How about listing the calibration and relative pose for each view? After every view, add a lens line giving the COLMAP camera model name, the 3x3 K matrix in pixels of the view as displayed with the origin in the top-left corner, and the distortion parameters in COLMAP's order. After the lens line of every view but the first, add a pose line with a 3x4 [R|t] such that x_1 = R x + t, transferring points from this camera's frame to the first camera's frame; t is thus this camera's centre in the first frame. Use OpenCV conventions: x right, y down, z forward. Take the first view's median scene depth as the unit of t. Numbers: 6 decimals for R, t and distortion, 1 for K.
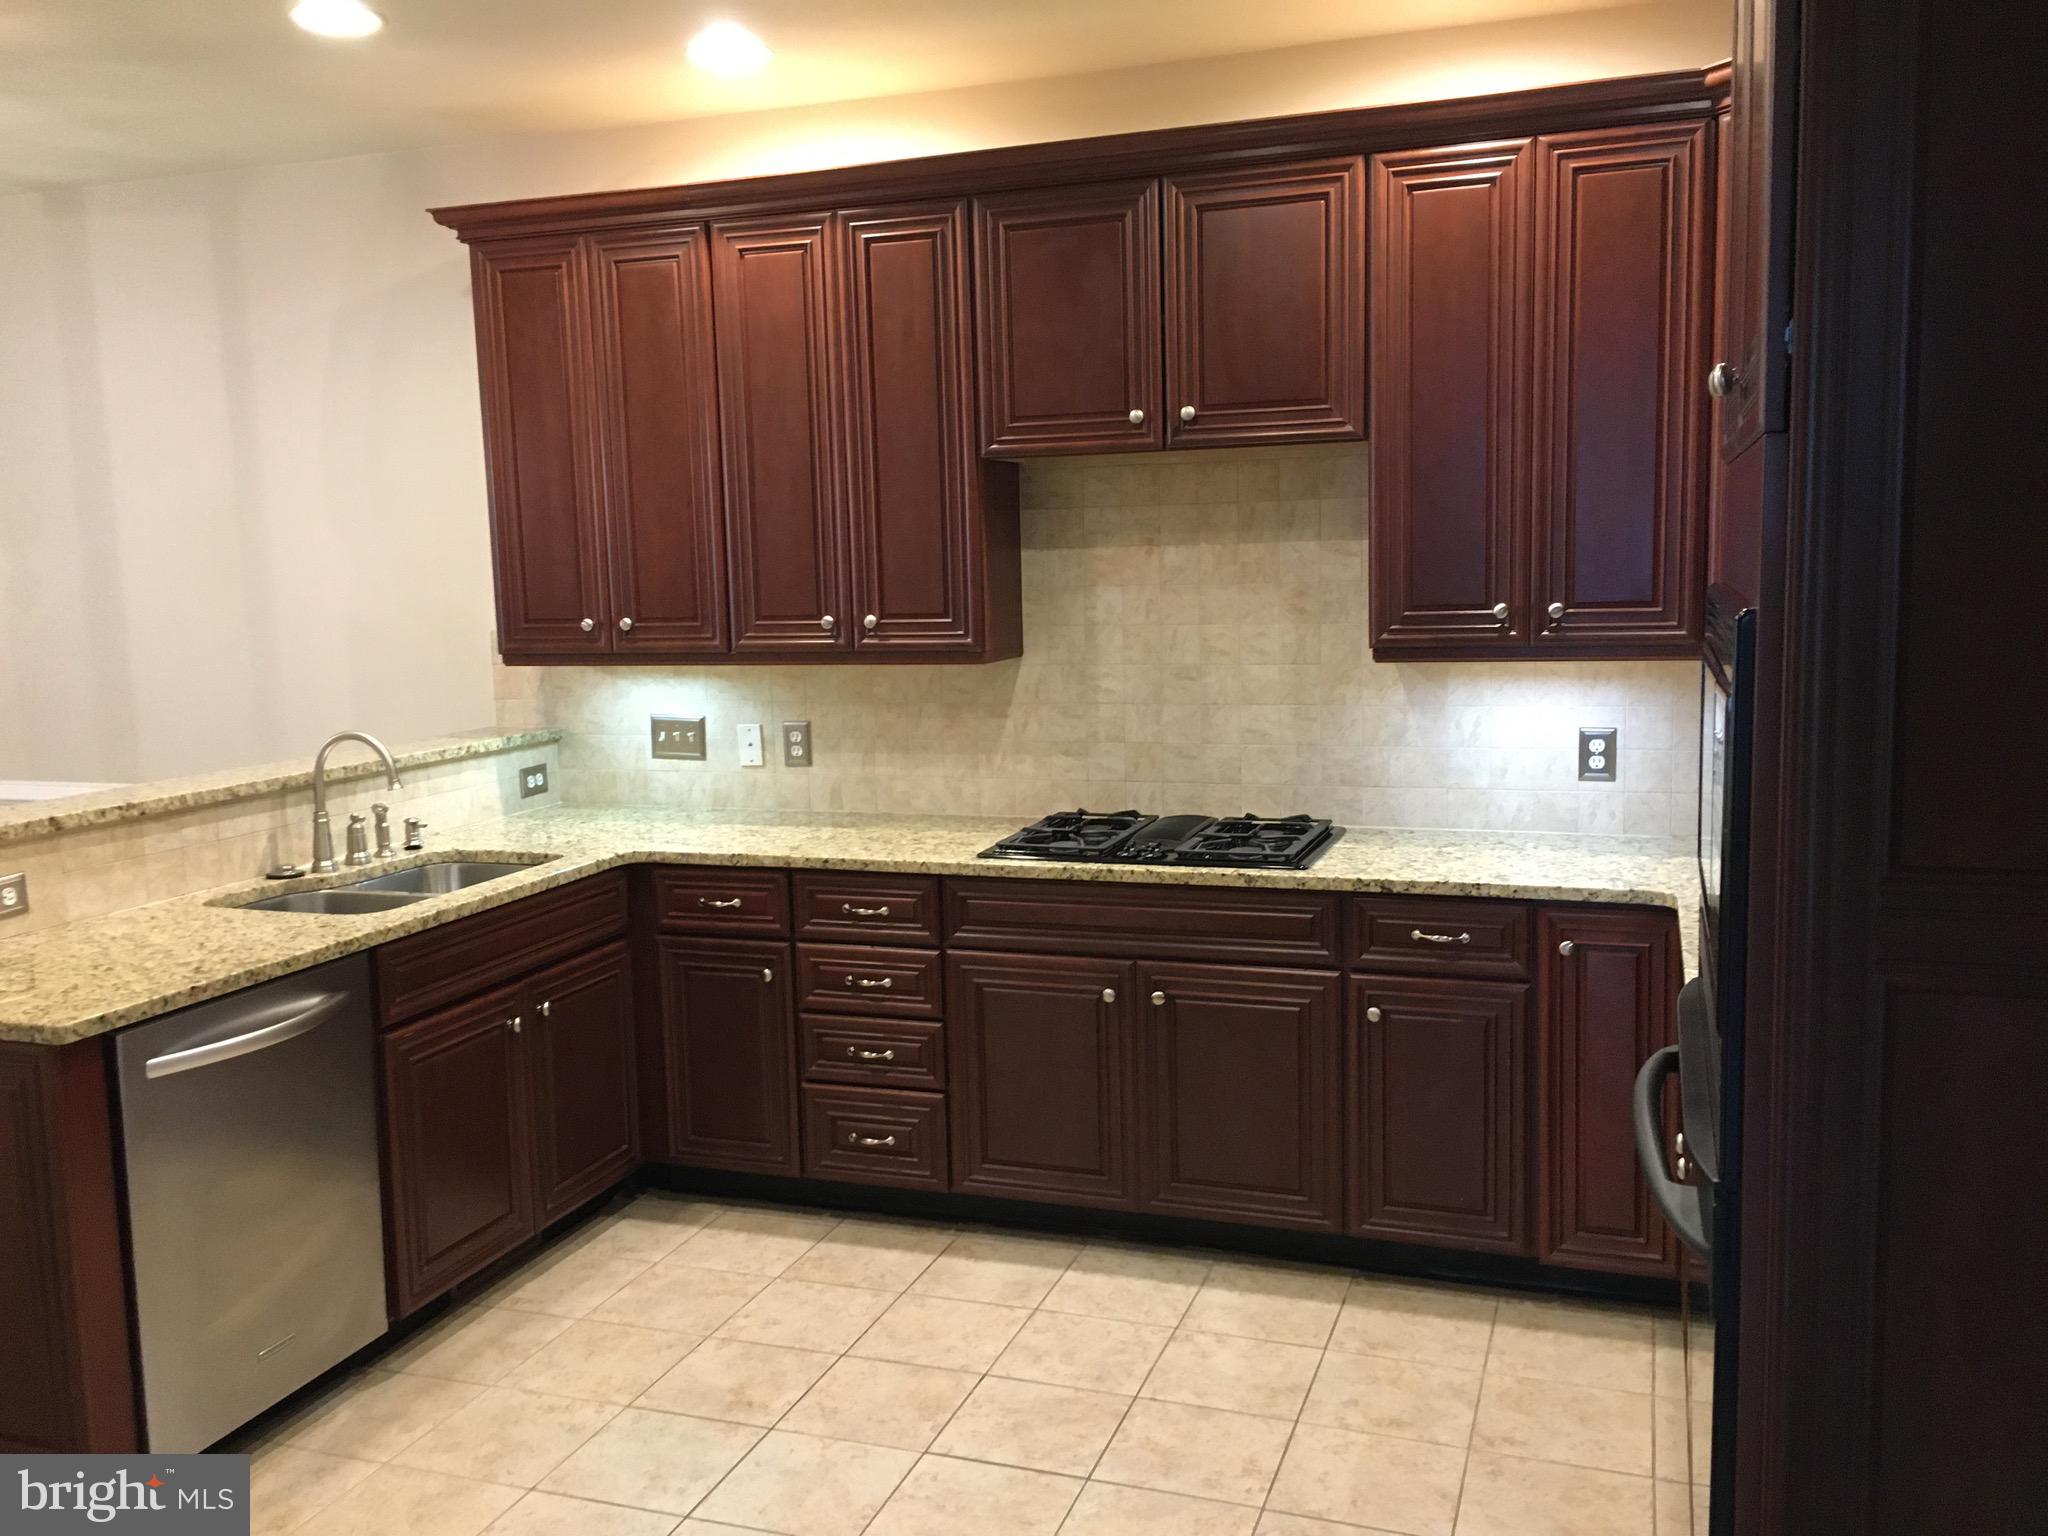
lens RADIAL K [[1752.0, 0, 1024.0], [0, 1752.0, 768.0], [0, 0, 1]] dist [0.078540, -0.105683]
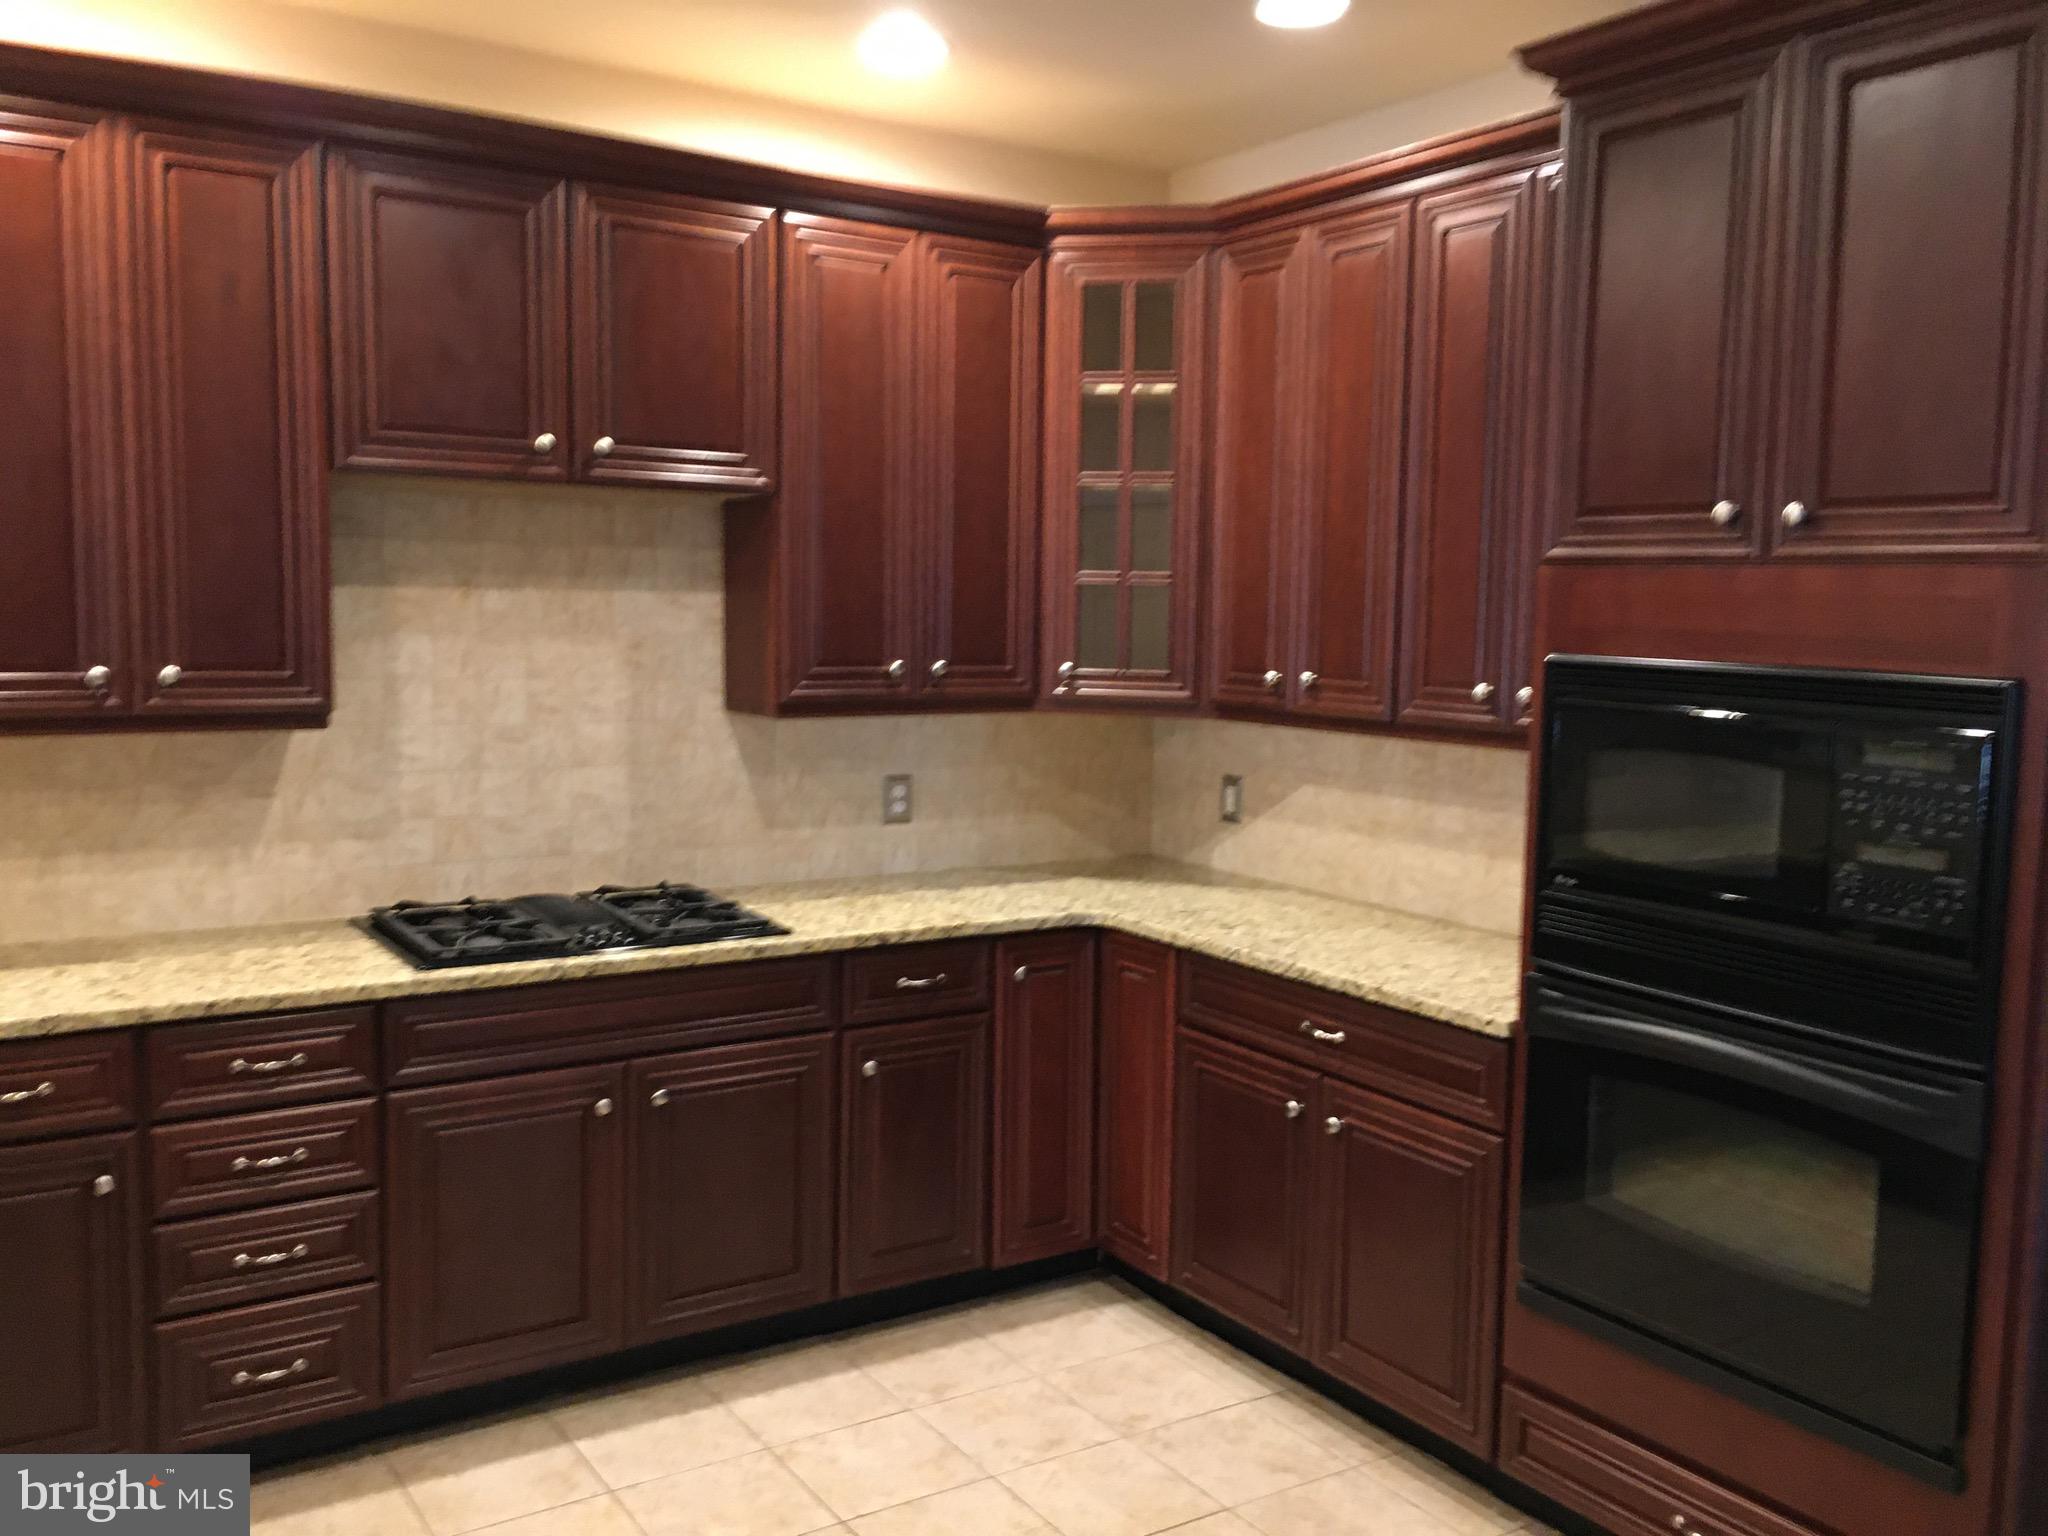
lens RADIAL K [[1734.2, 0, 1022.9], [0, 1734.2, 754.2], [0, 0, 1]] dist [0.070589, -0.103679]
pose [[0.602089, -0.034142, 0.797698, -0.468330], [0.062021, 0.998066, -0.004094, -0.025795], [-0.796016, 0.051939, 0.603043, 0.281840]]
